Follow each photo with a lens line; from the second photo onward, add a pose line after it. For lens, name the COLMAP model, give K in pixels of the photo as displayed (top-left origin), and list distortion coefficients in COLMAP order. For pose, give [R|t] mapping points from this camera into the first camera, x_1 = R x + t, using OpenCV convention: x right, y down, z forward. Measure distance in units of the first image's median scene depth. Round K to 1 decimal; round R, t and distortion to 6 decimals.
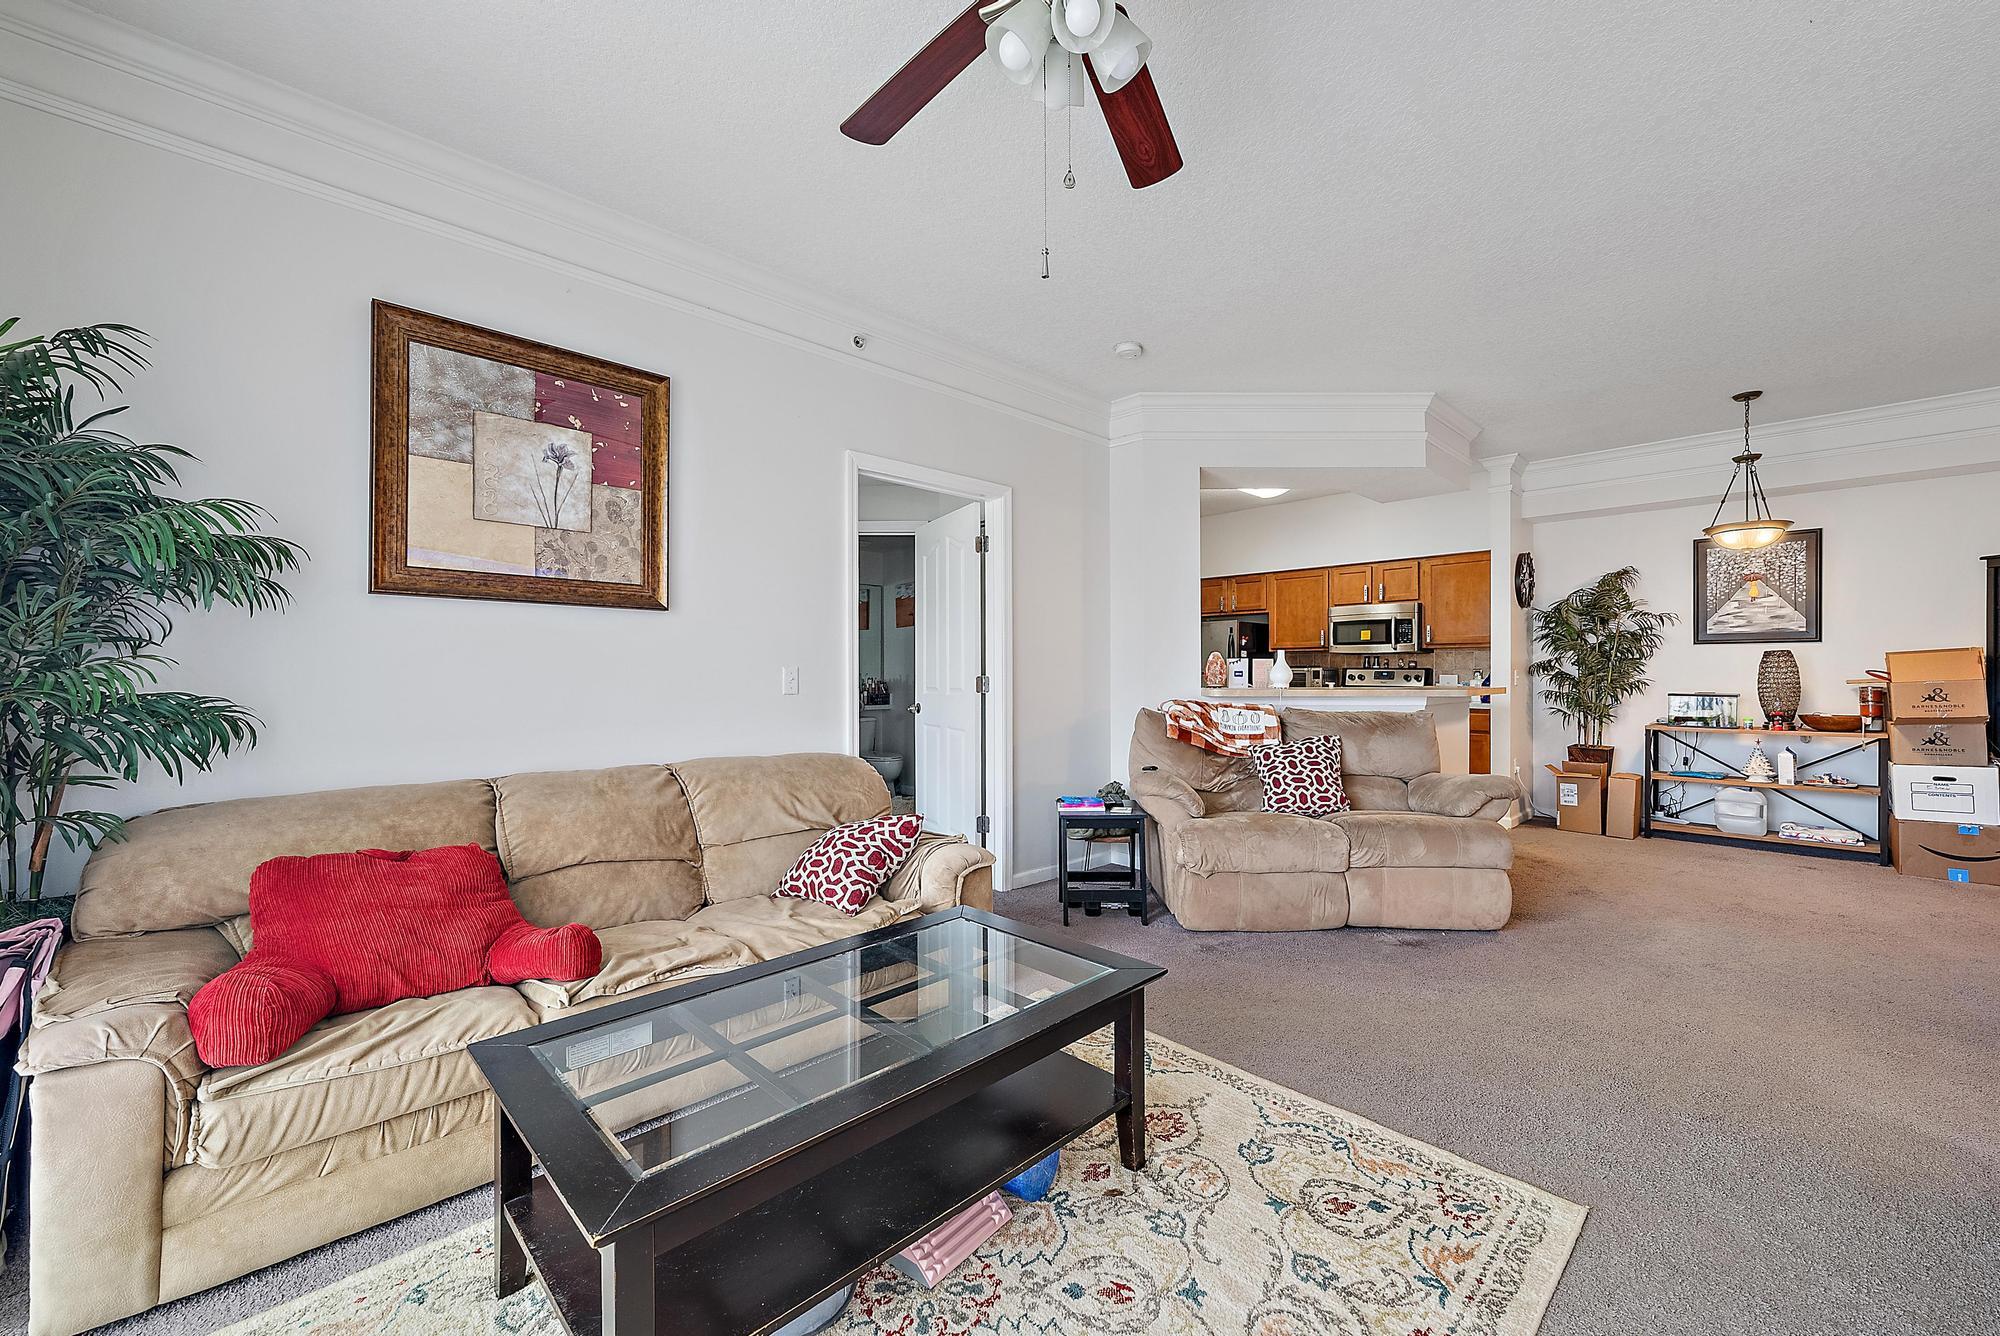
lens RADIAL K [[779.7, 0, 1018.6], [0, 779.7, 671.0], [0, 0, 1]] dist [0.000448, 0.000829]
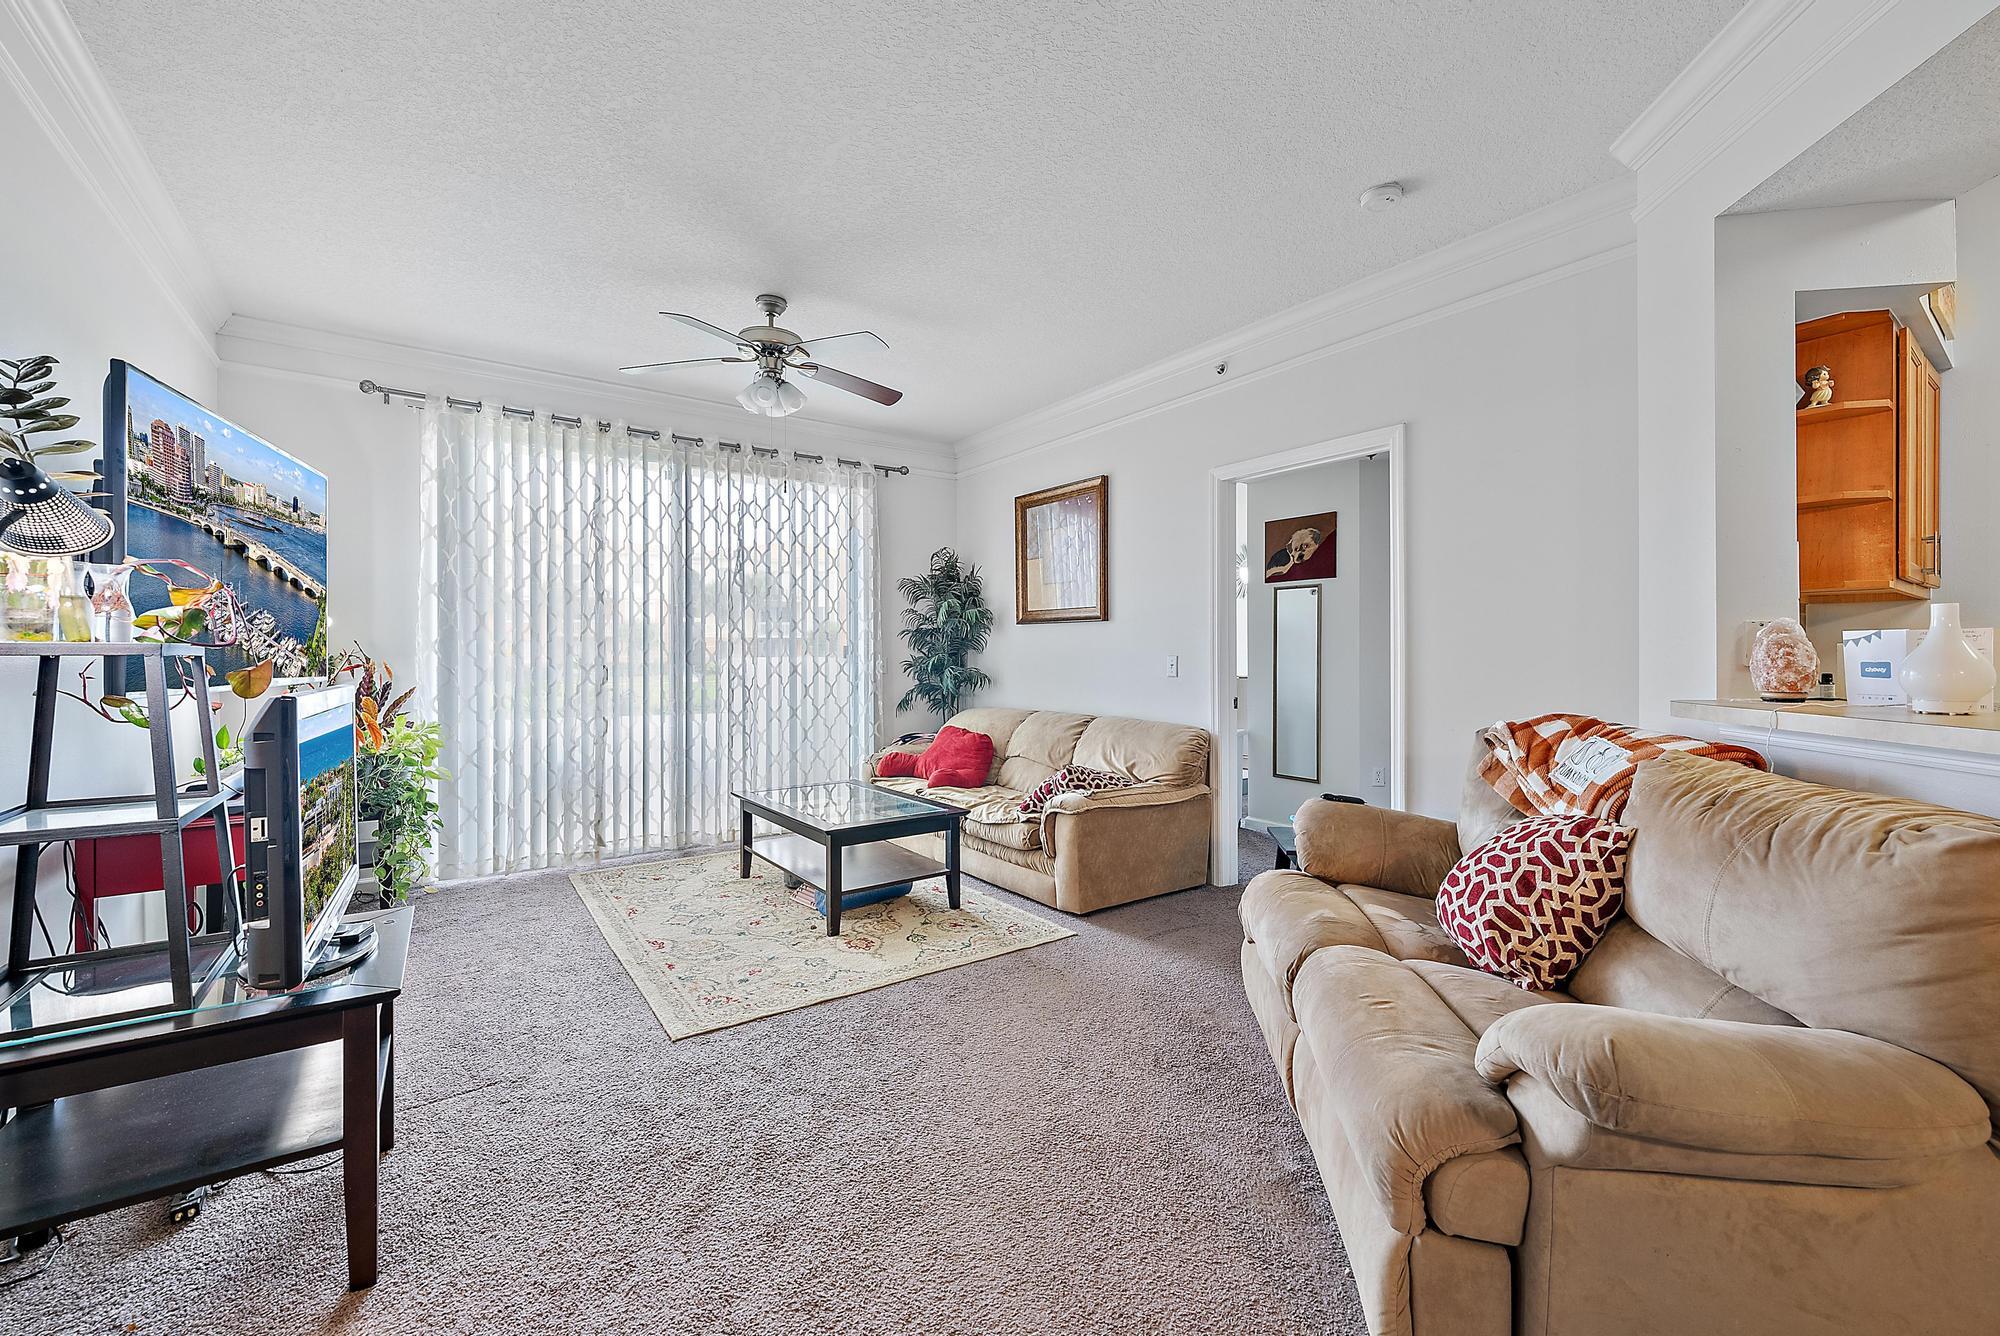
lens RADIAL K [[779.7, 0, 1011.6], [0, 779.7, 658.4], [0, 0, 1]] dist [0.000448, 0.000829]
pose [[-0.124235, 0.006229, -0.992233, 0.497095], [0.006337, 0.999965, 0.005484, -0.004527], [0.992233, -0.005606, -0.124270, 0.431463]]
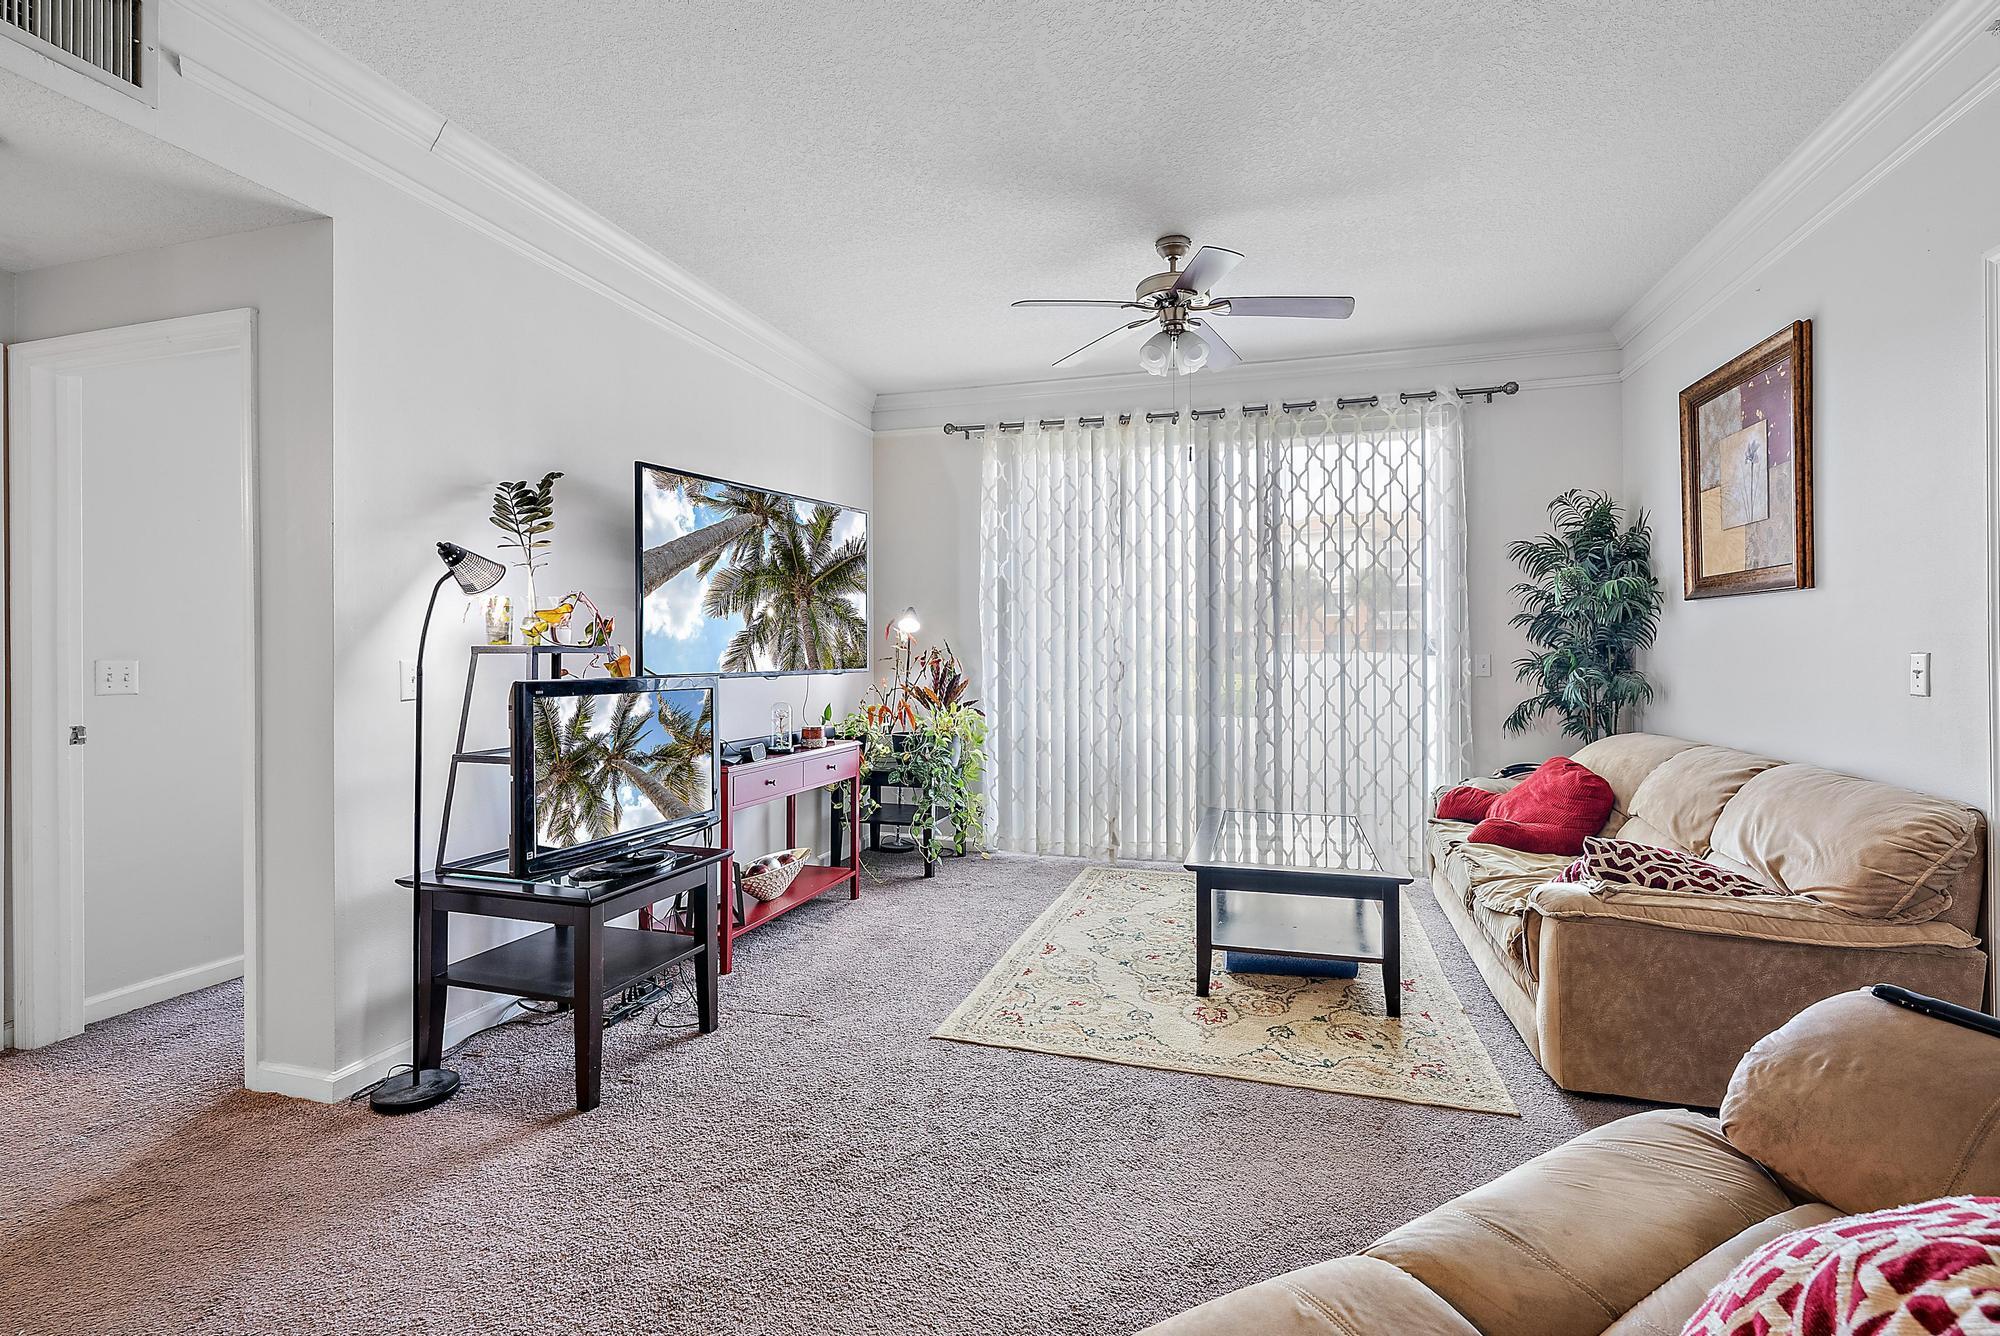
lens RADIAL K [[906.6, 0, 1048.6], [0, 906.6, 647.6], [0, 0, 1]] dist [0.000805, 0.000663]
pose [[-0.856236, 0.001082, -0.516583, 0.337380], [0.005842, 0.999954, -0.007587, -0.003506], [0.516551, -0.009514, -0.856204, 0.611420]]
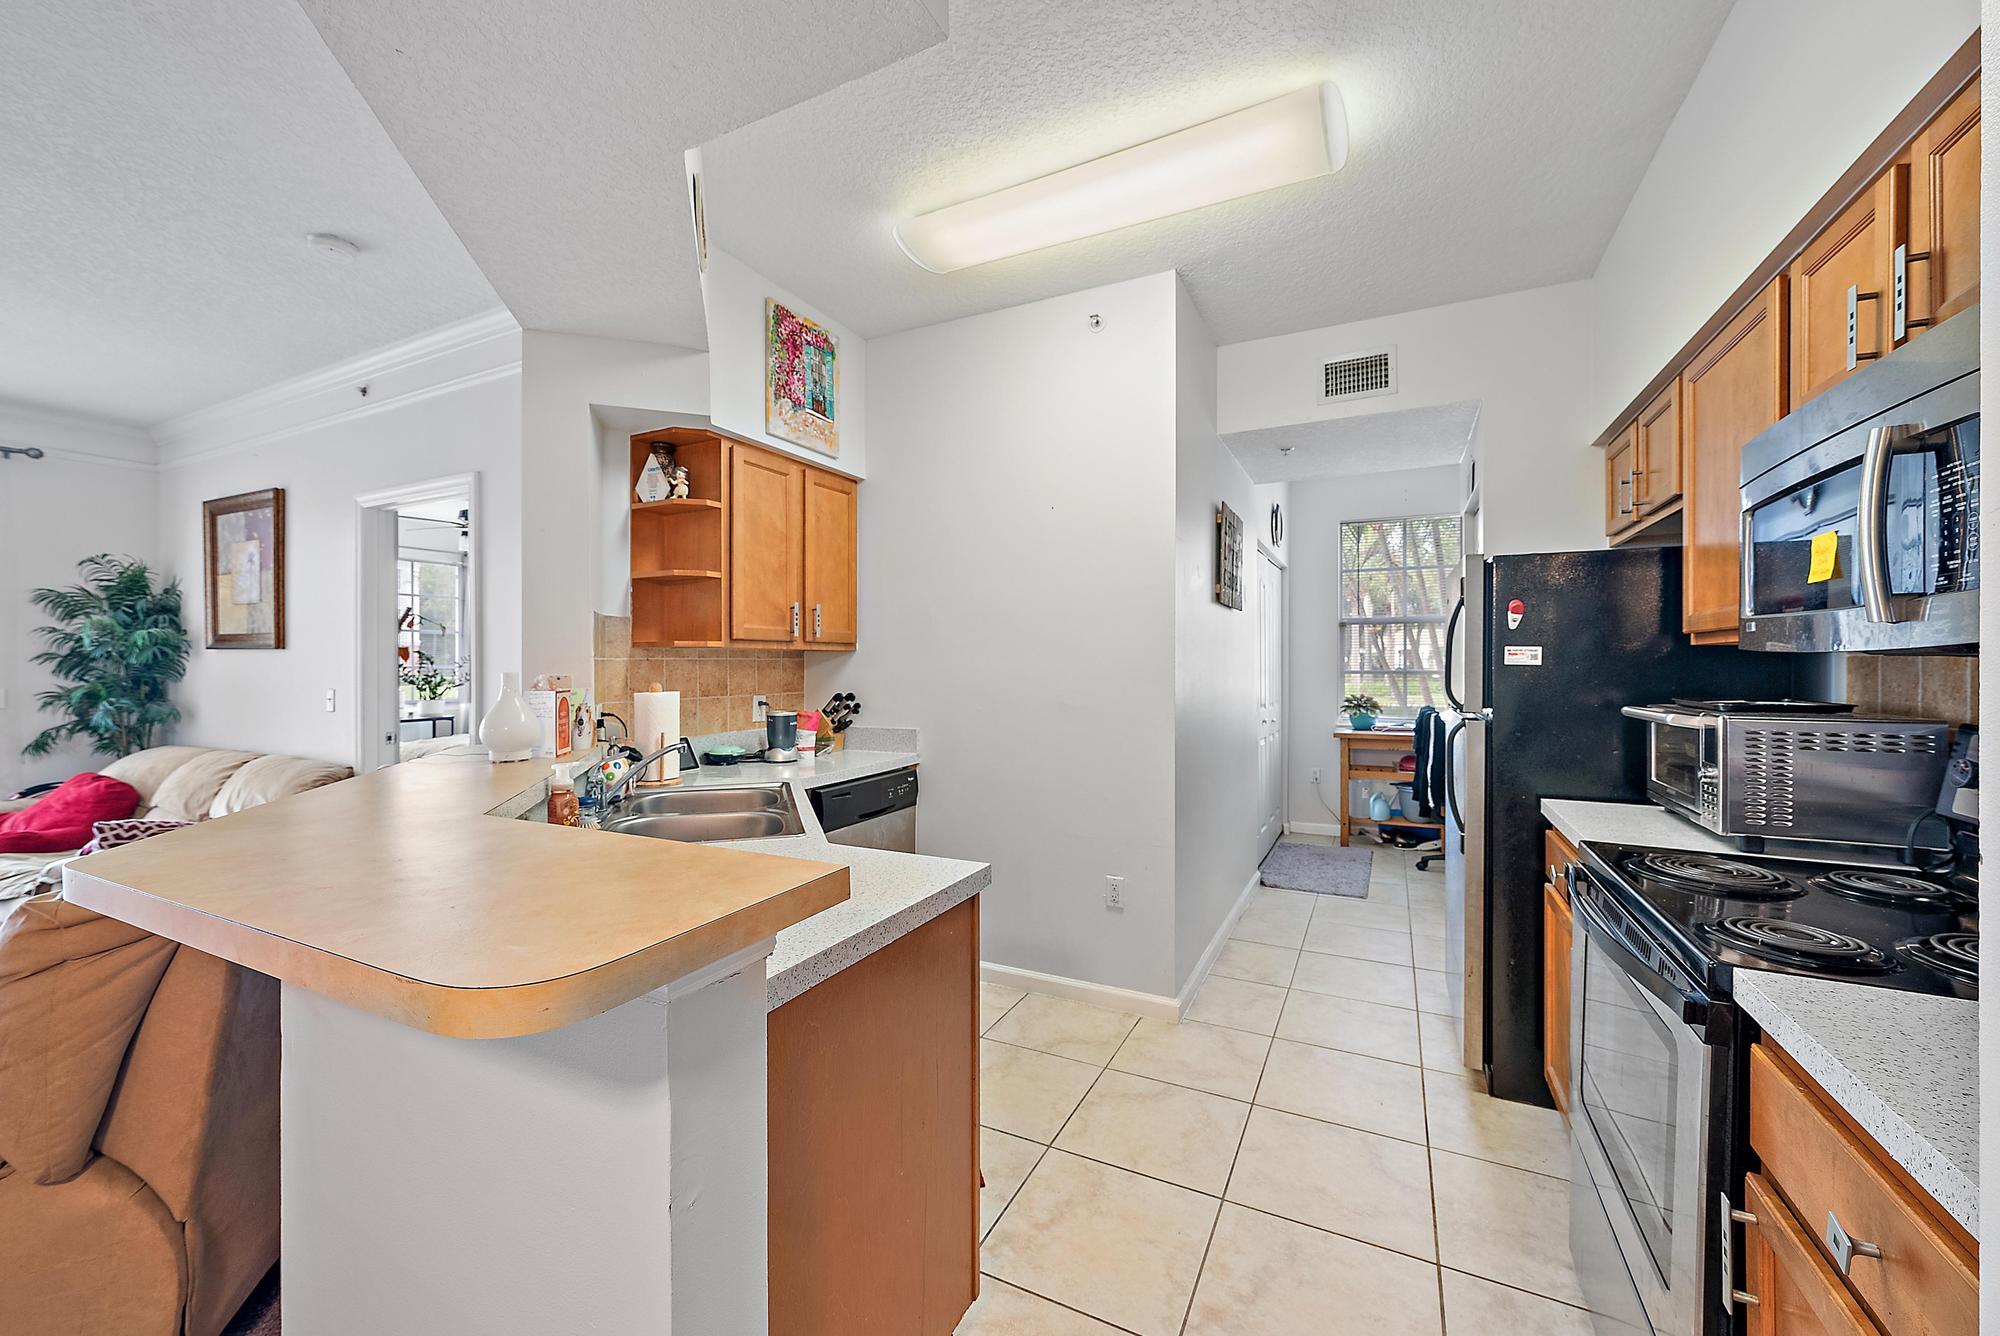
lens RADIAL K [[779.7, 0, 991.4], [0, 779.7, 660.9], [0, 0, 1]] dist [0.000448, 0.000829]
pose [[0.314664, -0.000723, -0.949203, 0.569713], [0.002745, 0.999996, 0.000148, -0.022391], [0.949199, -0.002652, 0.314664, 0.768627]]
